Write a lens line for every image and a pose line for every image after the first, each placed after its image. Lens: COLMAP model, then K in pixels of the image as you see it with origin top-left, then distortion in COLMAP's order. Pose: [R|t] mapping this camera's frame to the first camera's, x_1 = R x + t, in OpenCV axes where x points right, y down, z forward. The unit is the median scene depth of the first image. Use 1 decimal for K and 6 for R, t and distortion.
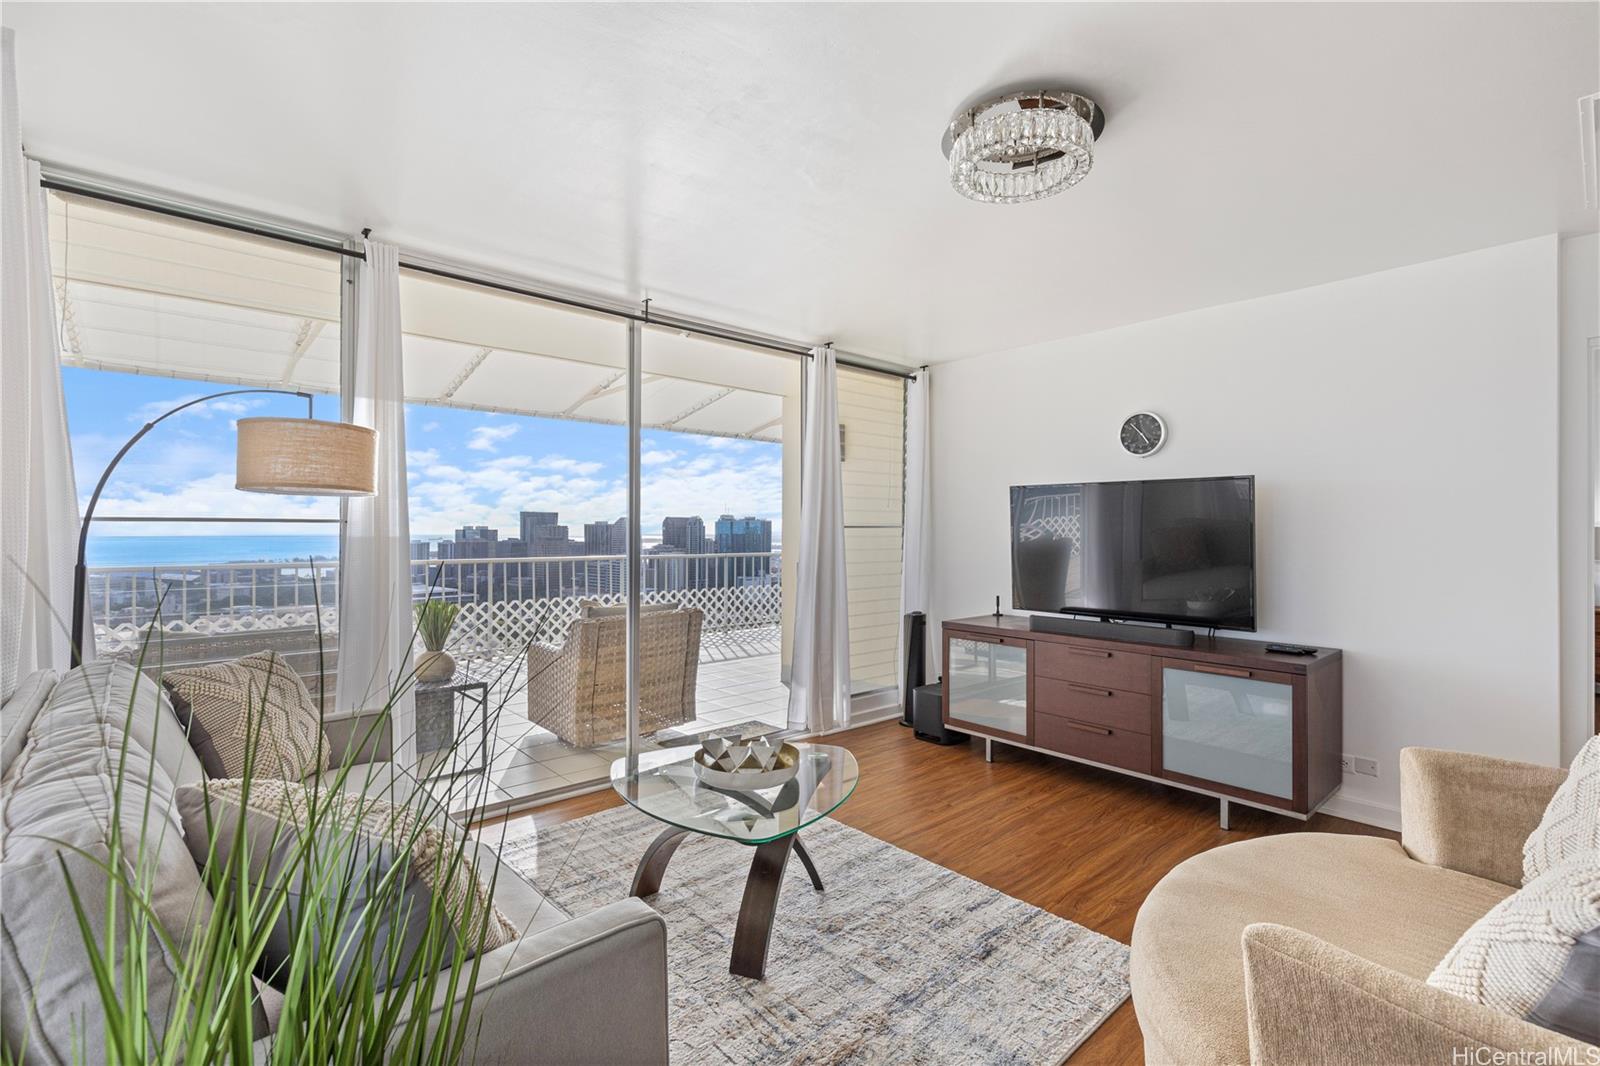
lens RADIAL K [[720.5, 0, 800.0], [0, 720.5, 533.0], [0, 0, 1]] dist [-0.001550, -0.000146]
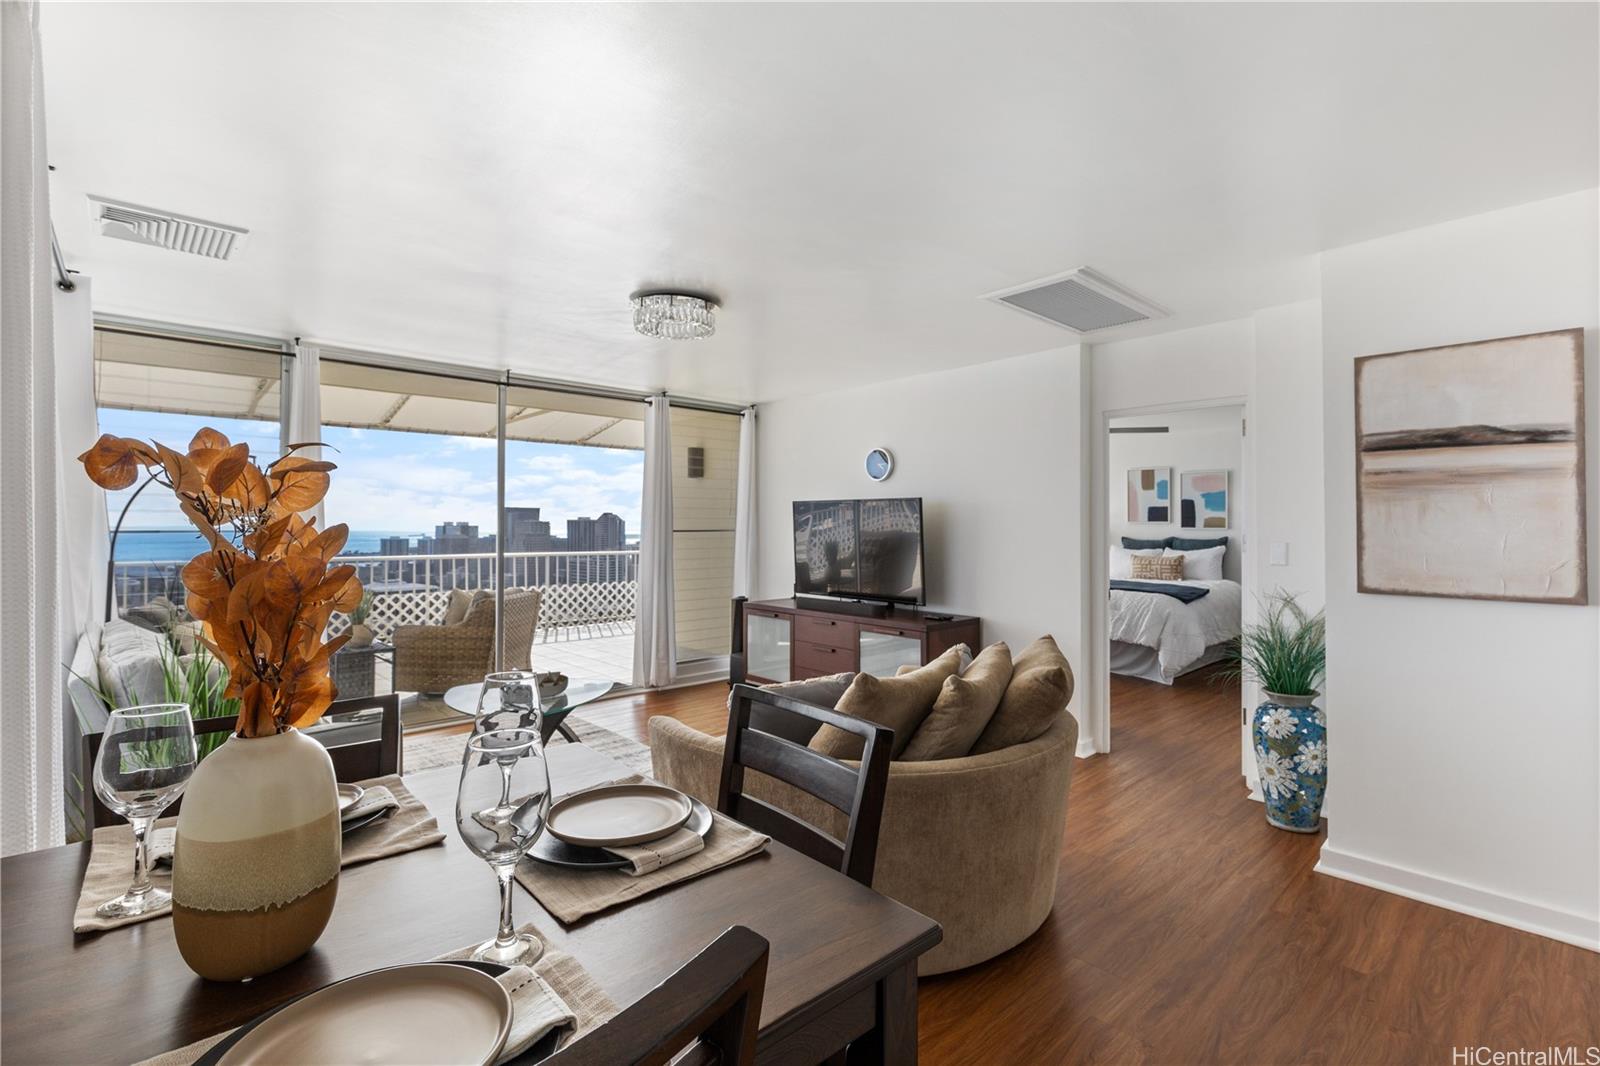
lens RADIAL K [[722.8, 0, 795.7], [0, 722.8, 525.6], [0, 0, 1]] dist [0.000320, 0.000064]
pose [[0.999922, 0.000072, 0.012485, 0.235307], [-0.000022, 0.999992, -0.004023, -0.012117], [-0.012485, 0.004022, 0.999914, -0.292635]]
